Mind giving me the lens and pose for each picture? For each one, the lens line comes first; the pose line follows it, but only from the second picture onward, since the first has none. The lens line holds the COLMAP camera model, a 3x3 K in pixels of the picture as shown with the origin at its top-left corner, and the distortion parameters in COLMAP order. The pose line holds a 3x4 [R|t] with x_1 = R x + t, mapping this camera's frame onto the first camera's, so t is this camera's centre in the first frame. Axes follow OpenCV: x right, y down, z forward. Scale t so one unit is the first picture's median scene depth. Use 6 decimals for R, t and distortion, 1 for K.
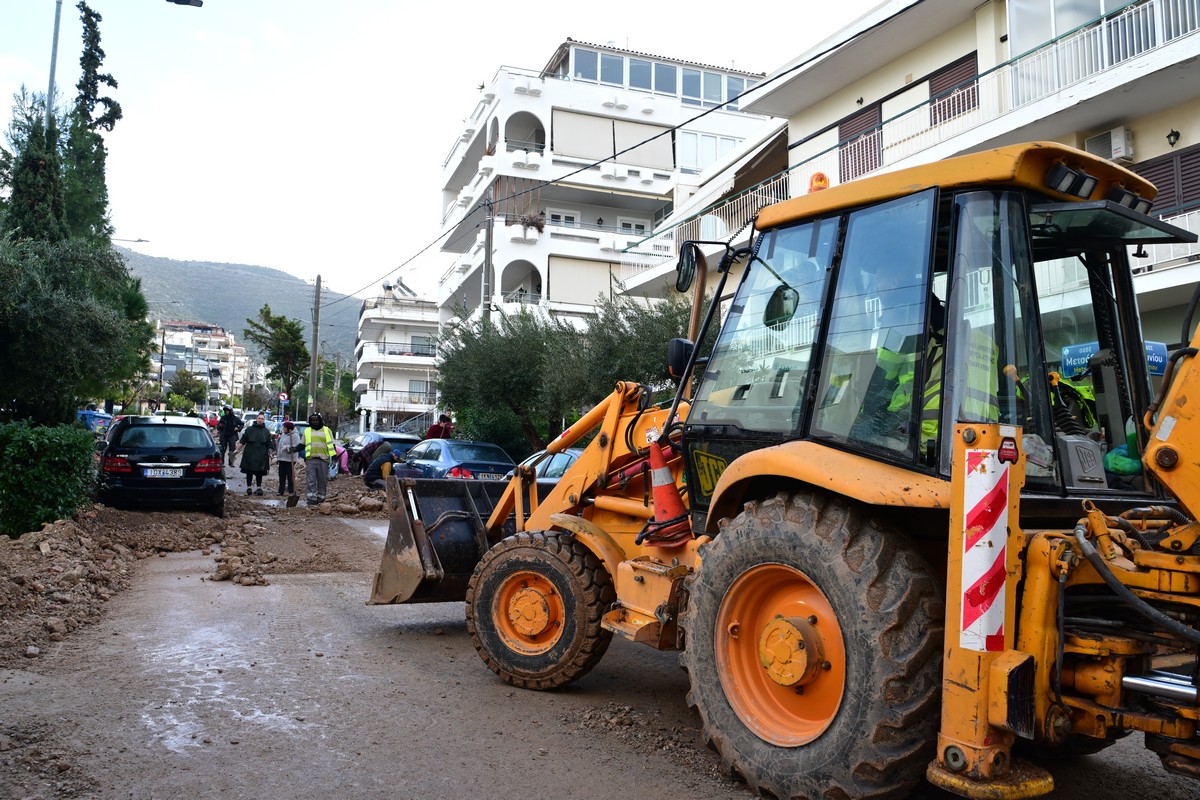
lens RADIAL K [[942.4, 0, 597.6], [0, 942.4, 401.5], [0, 0, 1]] dist [-0.004171, -0.005750]
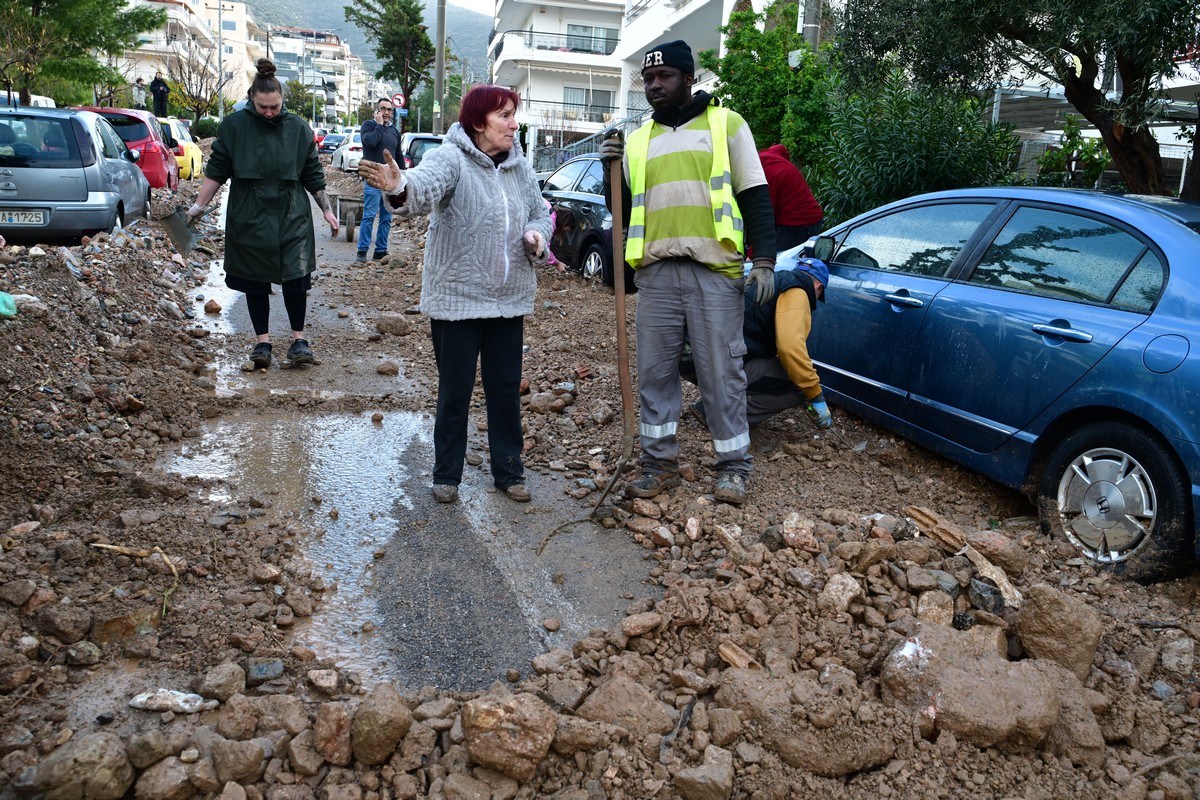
lens RADIAL K [[942.4, 0, 596.3], [0, 942.4, 394.9], [0, 0, 1]] dist [-0.004171, -0.005750]
pose [[0.991341, 0.056077, -0.118739, -0.065648], [-0.021889, 0.962148, 0.271646, 0.007800], [0.129477, -0.266695, 0.955044, 0.206456]]
